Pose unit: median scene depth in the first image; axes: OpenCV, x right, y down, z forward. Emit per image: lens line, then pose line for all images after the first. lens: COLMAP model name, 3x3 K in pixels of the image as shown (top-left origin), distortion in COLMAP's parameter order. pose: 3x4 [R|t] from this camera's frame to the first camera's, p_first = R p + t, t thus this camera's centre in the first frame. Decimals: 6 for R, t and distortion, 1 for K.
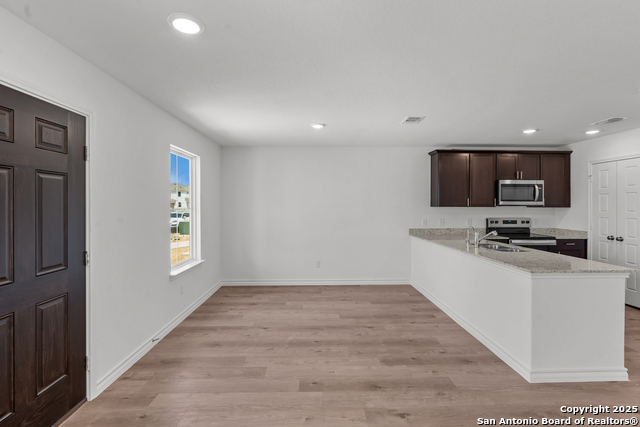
lens RADIAL K [[295.4, 0, 319.6], [0, 295.4, 205.0], [0, 0, 1]] dist [-0.011522, 0.004576]
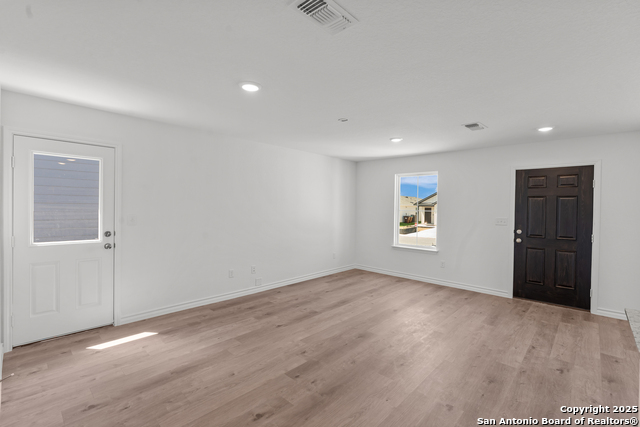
lens RADIAL K [[295.4, 0, 317.2], [0, 295.4, 209.6], [0, 0, 1]] dist [-0.011522, 0.004576]
pose [[-0.698735, -0.005219, -0.715362, 0.884112], [-0.015220, 0.999856, 0.007572, 0.002998], [0.715219, 0.016178, -0.698713, 0.504782]]
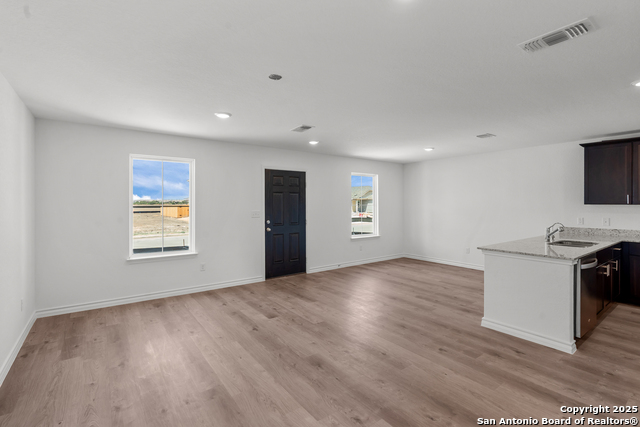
lens RADIAL K [[295.4, 0, 320.5], [0, 295.4, 202.5], [0, 0, 1]] dist [-0.011522, 0.004576]
pose [[0.580767, -0.004667, -0.814056, 0.763073], [0.001917, 0.999989, -0.004366, 0.002799], [0.814067, 0.000975, 0.580770, -0.255453]]
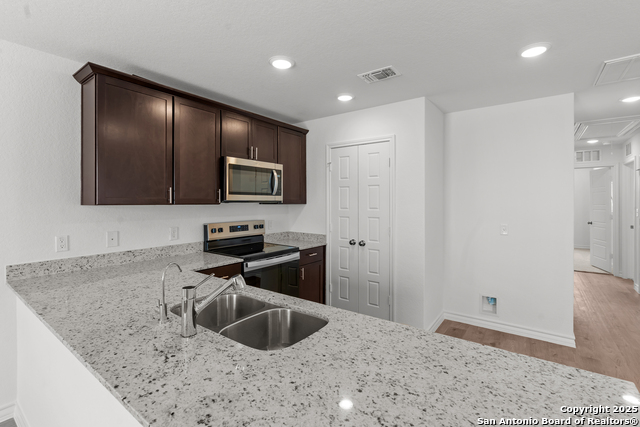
lens RADIAL K [[295.4, 0, 319.6], [0, 295.4, 203.7], [0, 0, 1]] dist [-0.011522, 0.004576]
pose [[0.612669, -0.007624, 0.790303, 0.304908], [0.001273, 0.999962, 0.008660, 0.000853], [-0.790339, -0.004299, 0.612655, 0.571494]]
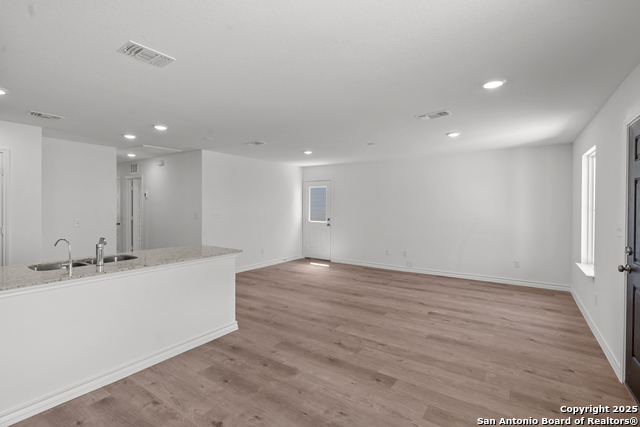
lens RADIAL K [[300.6, 0, 316.1], [0, 300.6, 208.4], [0, 0, 1]] dist [-0.009418, 0.003916]
pose [[-0.808862, -0.009441, 0.587923, -0.236758], [-0.005434, 0.999948, 0.008581, 0.000981], [-0.587973, 0.003746, -0.808872, 1.041023]]
